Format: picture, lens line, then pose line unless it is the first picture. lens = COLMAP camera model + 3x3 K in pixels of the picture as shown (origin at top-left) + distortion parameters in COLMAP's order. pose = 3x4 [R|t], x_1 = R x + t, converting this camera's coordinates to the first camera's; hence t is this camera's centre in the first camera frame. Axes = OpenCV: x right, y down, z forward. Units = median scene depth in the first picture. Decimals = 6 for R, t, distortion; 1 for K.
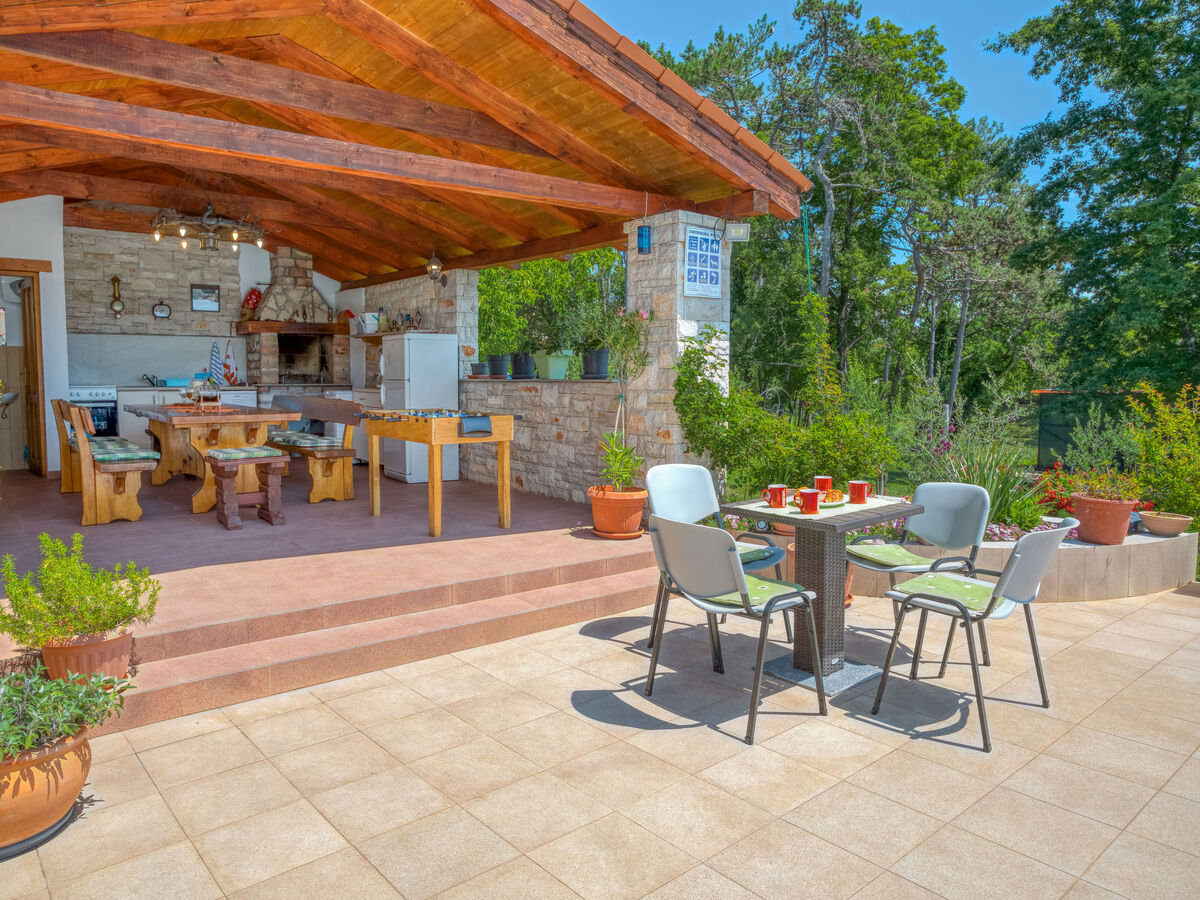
lens RADIAL K [[803.0, 0, 577.4], [0, 803.0, 434.6], [0, 0, 1]] dist [-0.030873, -0.000478]
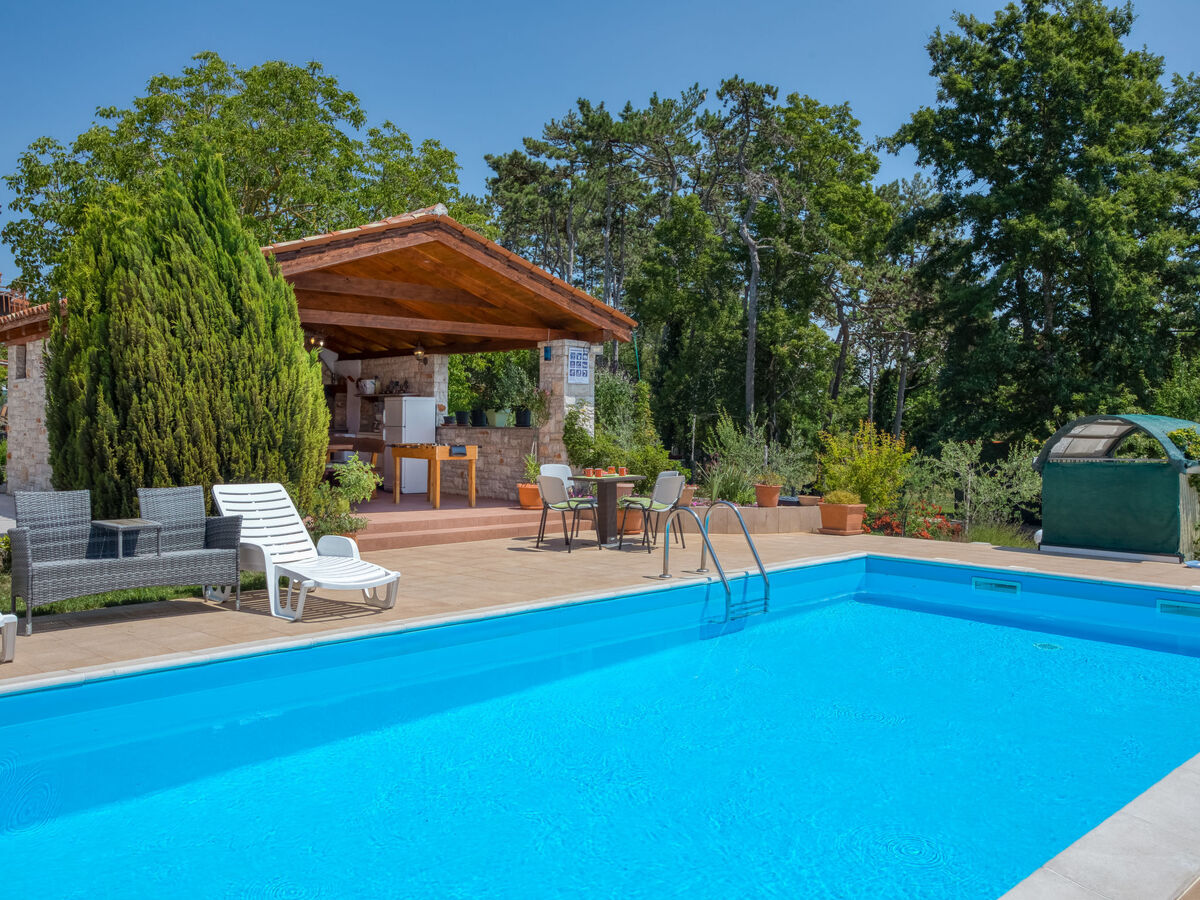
lens RADIAL K [[984.8, 0, 566.4], [0, 984.8, 448.4], [0, 0, 1]] dist [0.000704, -0.004480]
pose [[0.998832, 0.005327, 0.048028, 0.009853], [-0.002977, 0.998801, -0.048872, 0.056259], [-0.048230, 0.048672, 0.997650, -0.776959]]
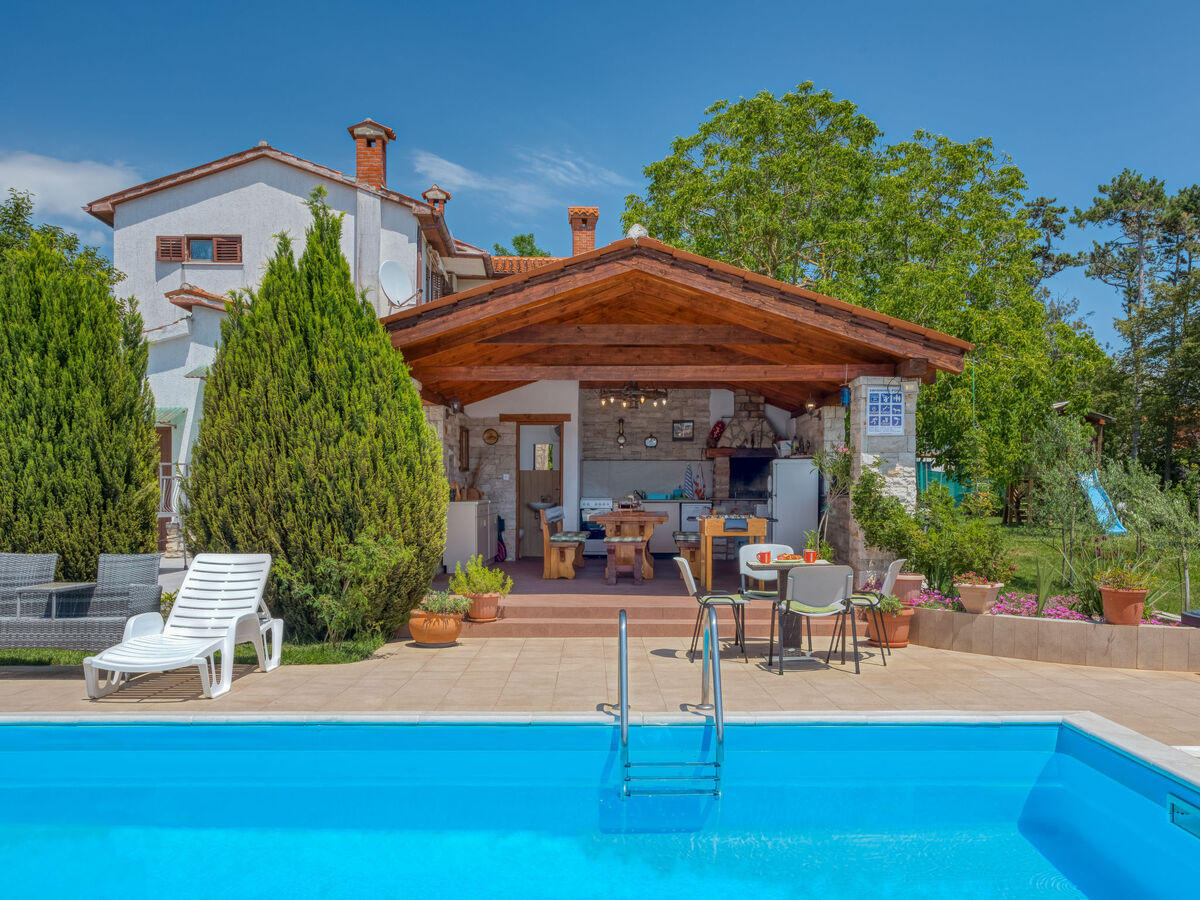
lens RADIAL K [[1072.6, 0, 604.5], [0, 1072.6, 499.4], [0, 0, 1]] dist [0.000003, 0.002126]
pose [[0.773053, 0.006485, -0.634308, 0.563273], [-0.048554, 0.997619, -0.048975, 0.030340], [0.632480, 0.068659, 0.771527, -0.425399]]
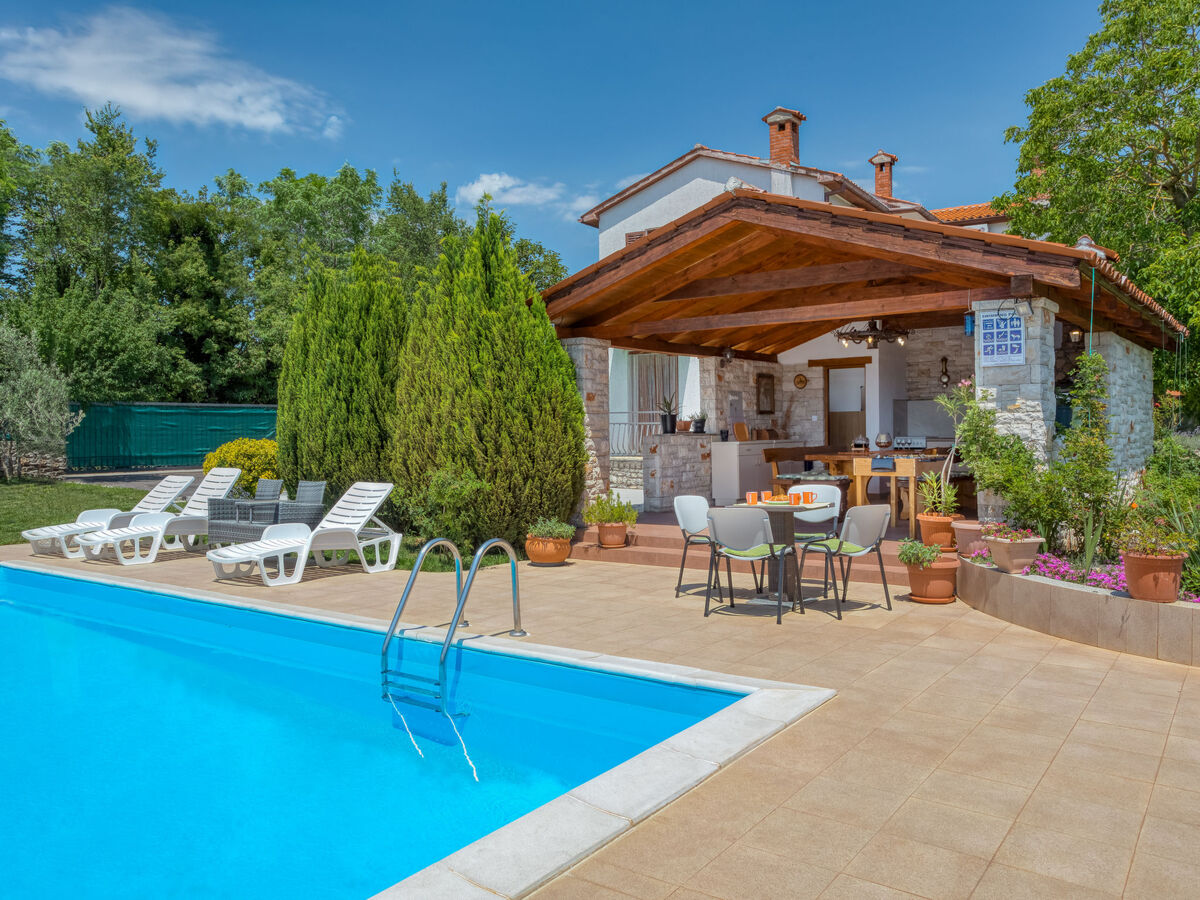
lens RADIAL K [[934.0, 0, 593.9], [0, 934.0, 425.5], [0, 0, 1]] dist [-0.007457, 0.001312]
pose [[0.254654, -0.010542, -0.966975, 0.809814], [-0.062060, 0.997701, -0.027221, -0.002084], [0.965039, 0.066942, 0.253415, 0.026619]]
